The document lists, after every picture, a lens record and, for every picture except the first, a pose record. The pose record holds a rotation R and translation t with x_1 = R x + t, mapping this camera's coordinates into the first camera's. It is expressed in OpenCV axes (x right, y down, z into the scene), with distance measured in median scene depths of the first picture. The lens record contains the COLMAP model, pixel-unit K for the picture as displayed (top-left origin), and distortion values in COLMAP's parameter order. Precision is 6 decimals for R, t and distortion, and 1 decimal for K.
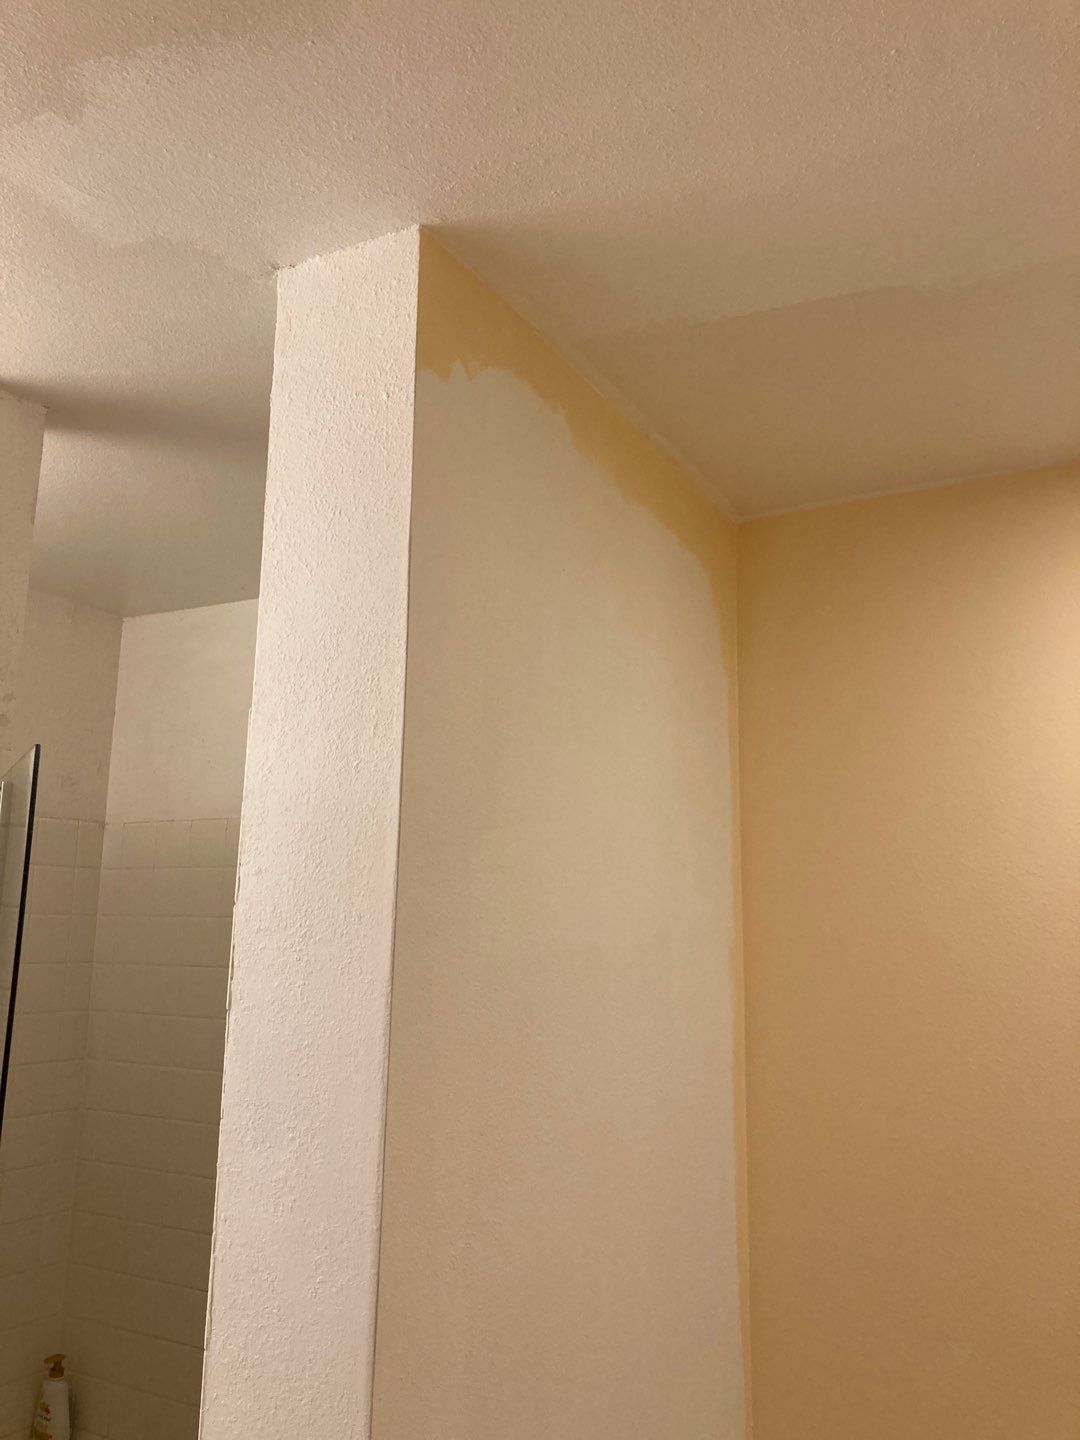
lens RADIAL K [[1190.6, 0, 536.3], [0, 1190.6, 725.9], [0, 0, 1]] dist [0.025741, -0.026745]
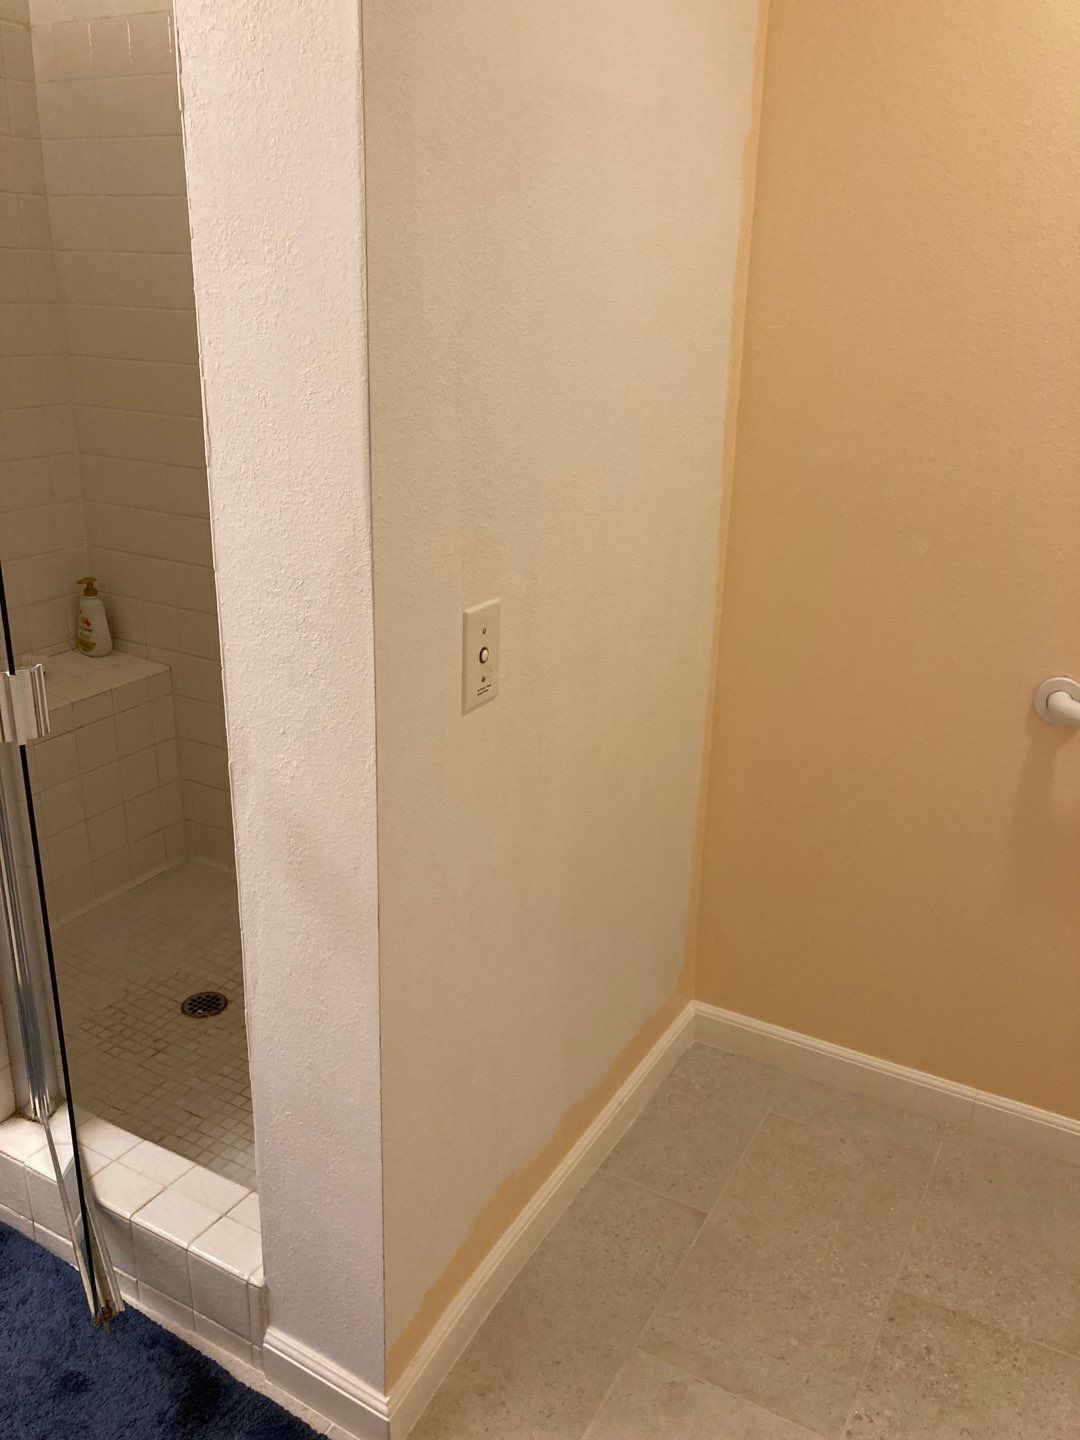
lens RADIAL K [[1190.6, 0, 546.7], [0, 1190.6, 709.6], [0, 0, 1]] dist [0.025741, -0.026745]
pose [[0.999909, 0.002084, 0.013293, 0.003477], [-0.008481, 0.864580, 0.502424, 0.178600], [-0.010446, -0.502491, 0.864519, -0.000787]]
